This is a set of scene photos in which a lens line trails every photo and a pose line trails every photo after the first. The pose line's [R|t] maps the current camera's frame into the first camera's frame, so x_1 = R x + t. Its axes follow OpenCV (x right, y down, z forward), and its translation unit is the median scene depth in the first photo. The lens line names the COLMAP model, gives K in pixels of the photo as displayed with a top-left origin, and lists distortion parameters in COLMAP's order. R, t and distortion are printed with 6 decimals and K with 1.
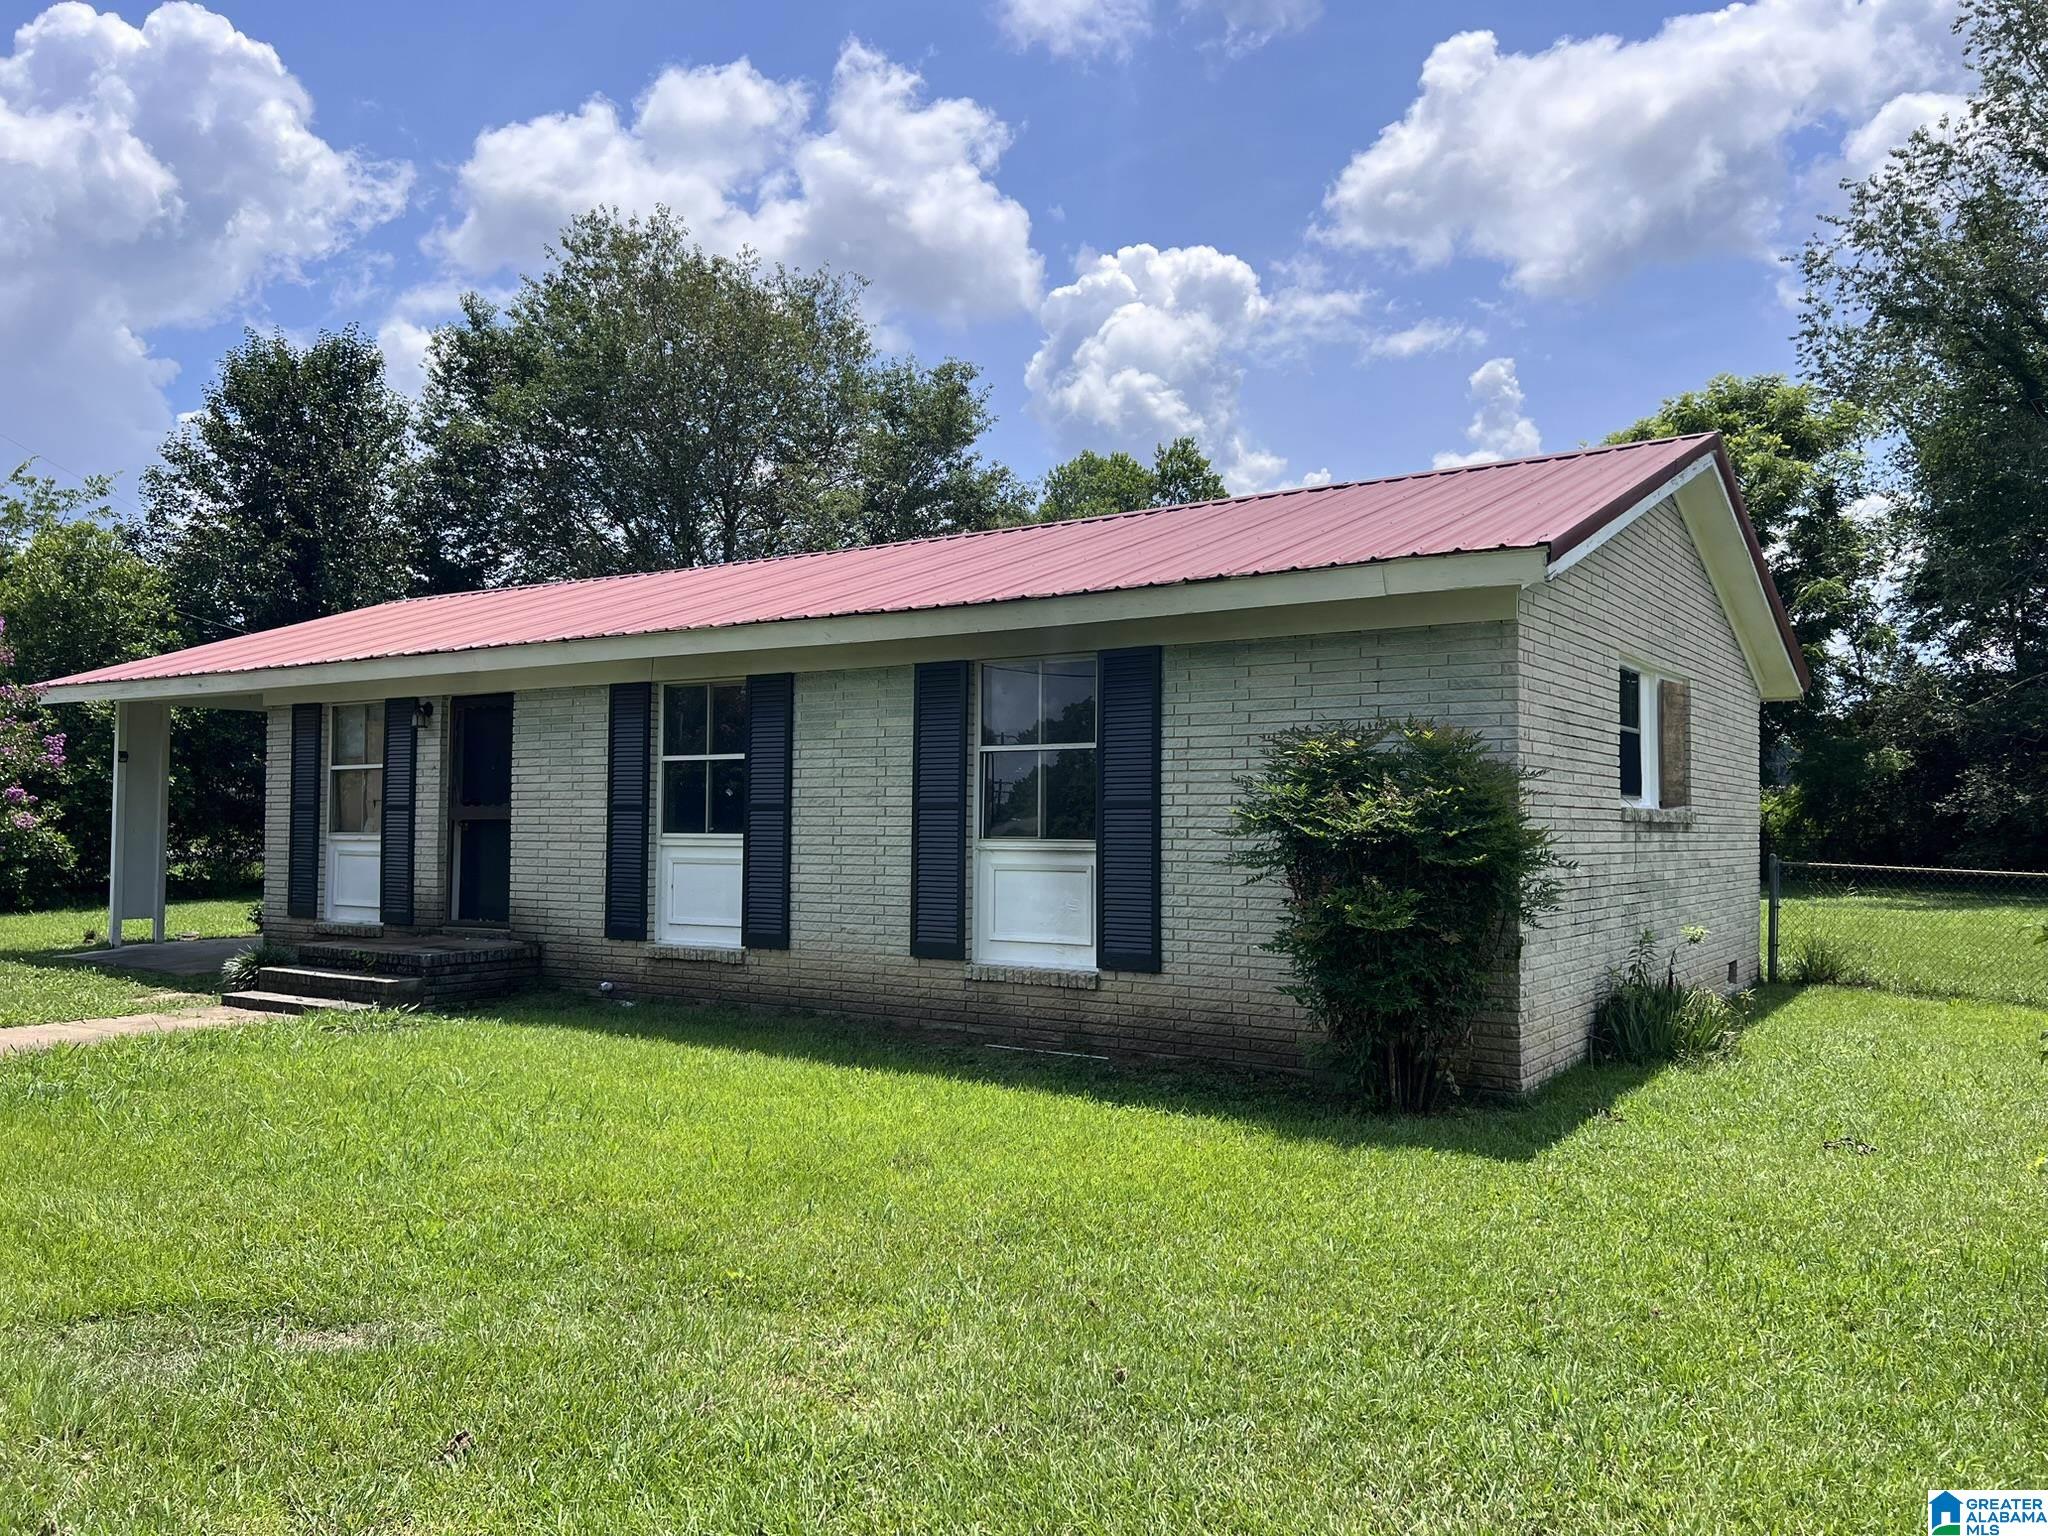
lens RADIAL K [[1569.8, 0, 1025.4], [0, 1569.8, 788.7], [0, 0, 1]] dist [0.019624, -0.017786]
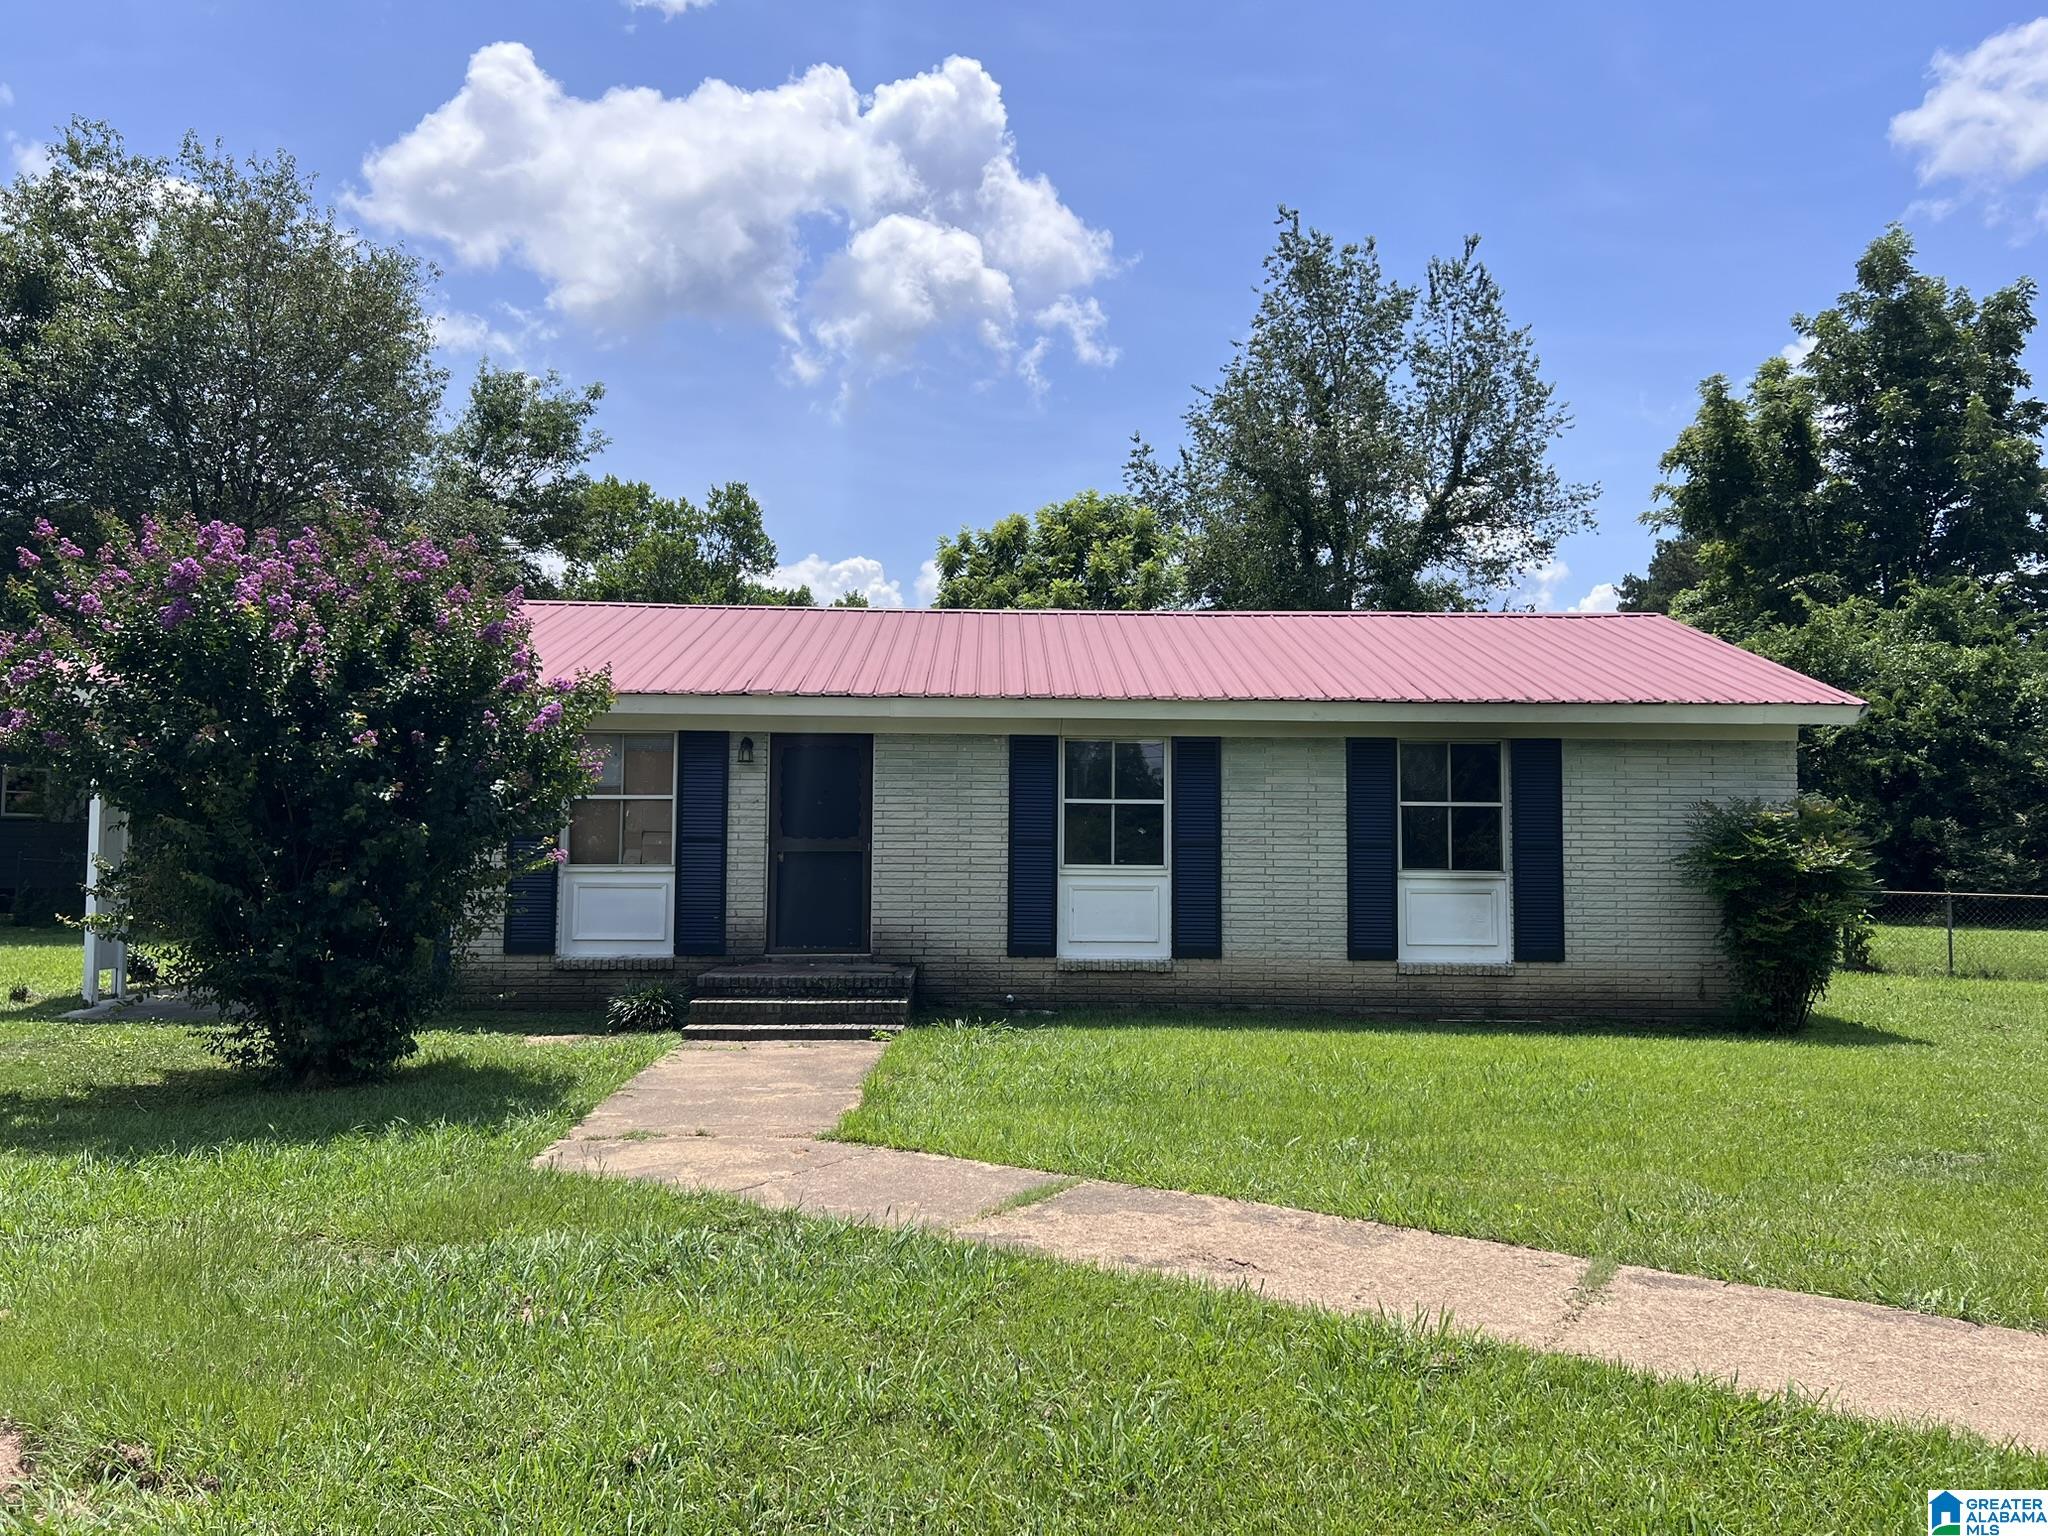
lens RADIAL K [[1569.8, 0, 1009.5], [0, 1569.8, 744.4], [0, 0, 1]] dist [0.019624, -0.017786]
pose [[0.826519, 0.036430, 0.561728, -1.006569], [-0.018463, 0.999121, -0.037630, -0.017863], [-0.562605, 0.020731, 0.826466, 0.057891]]
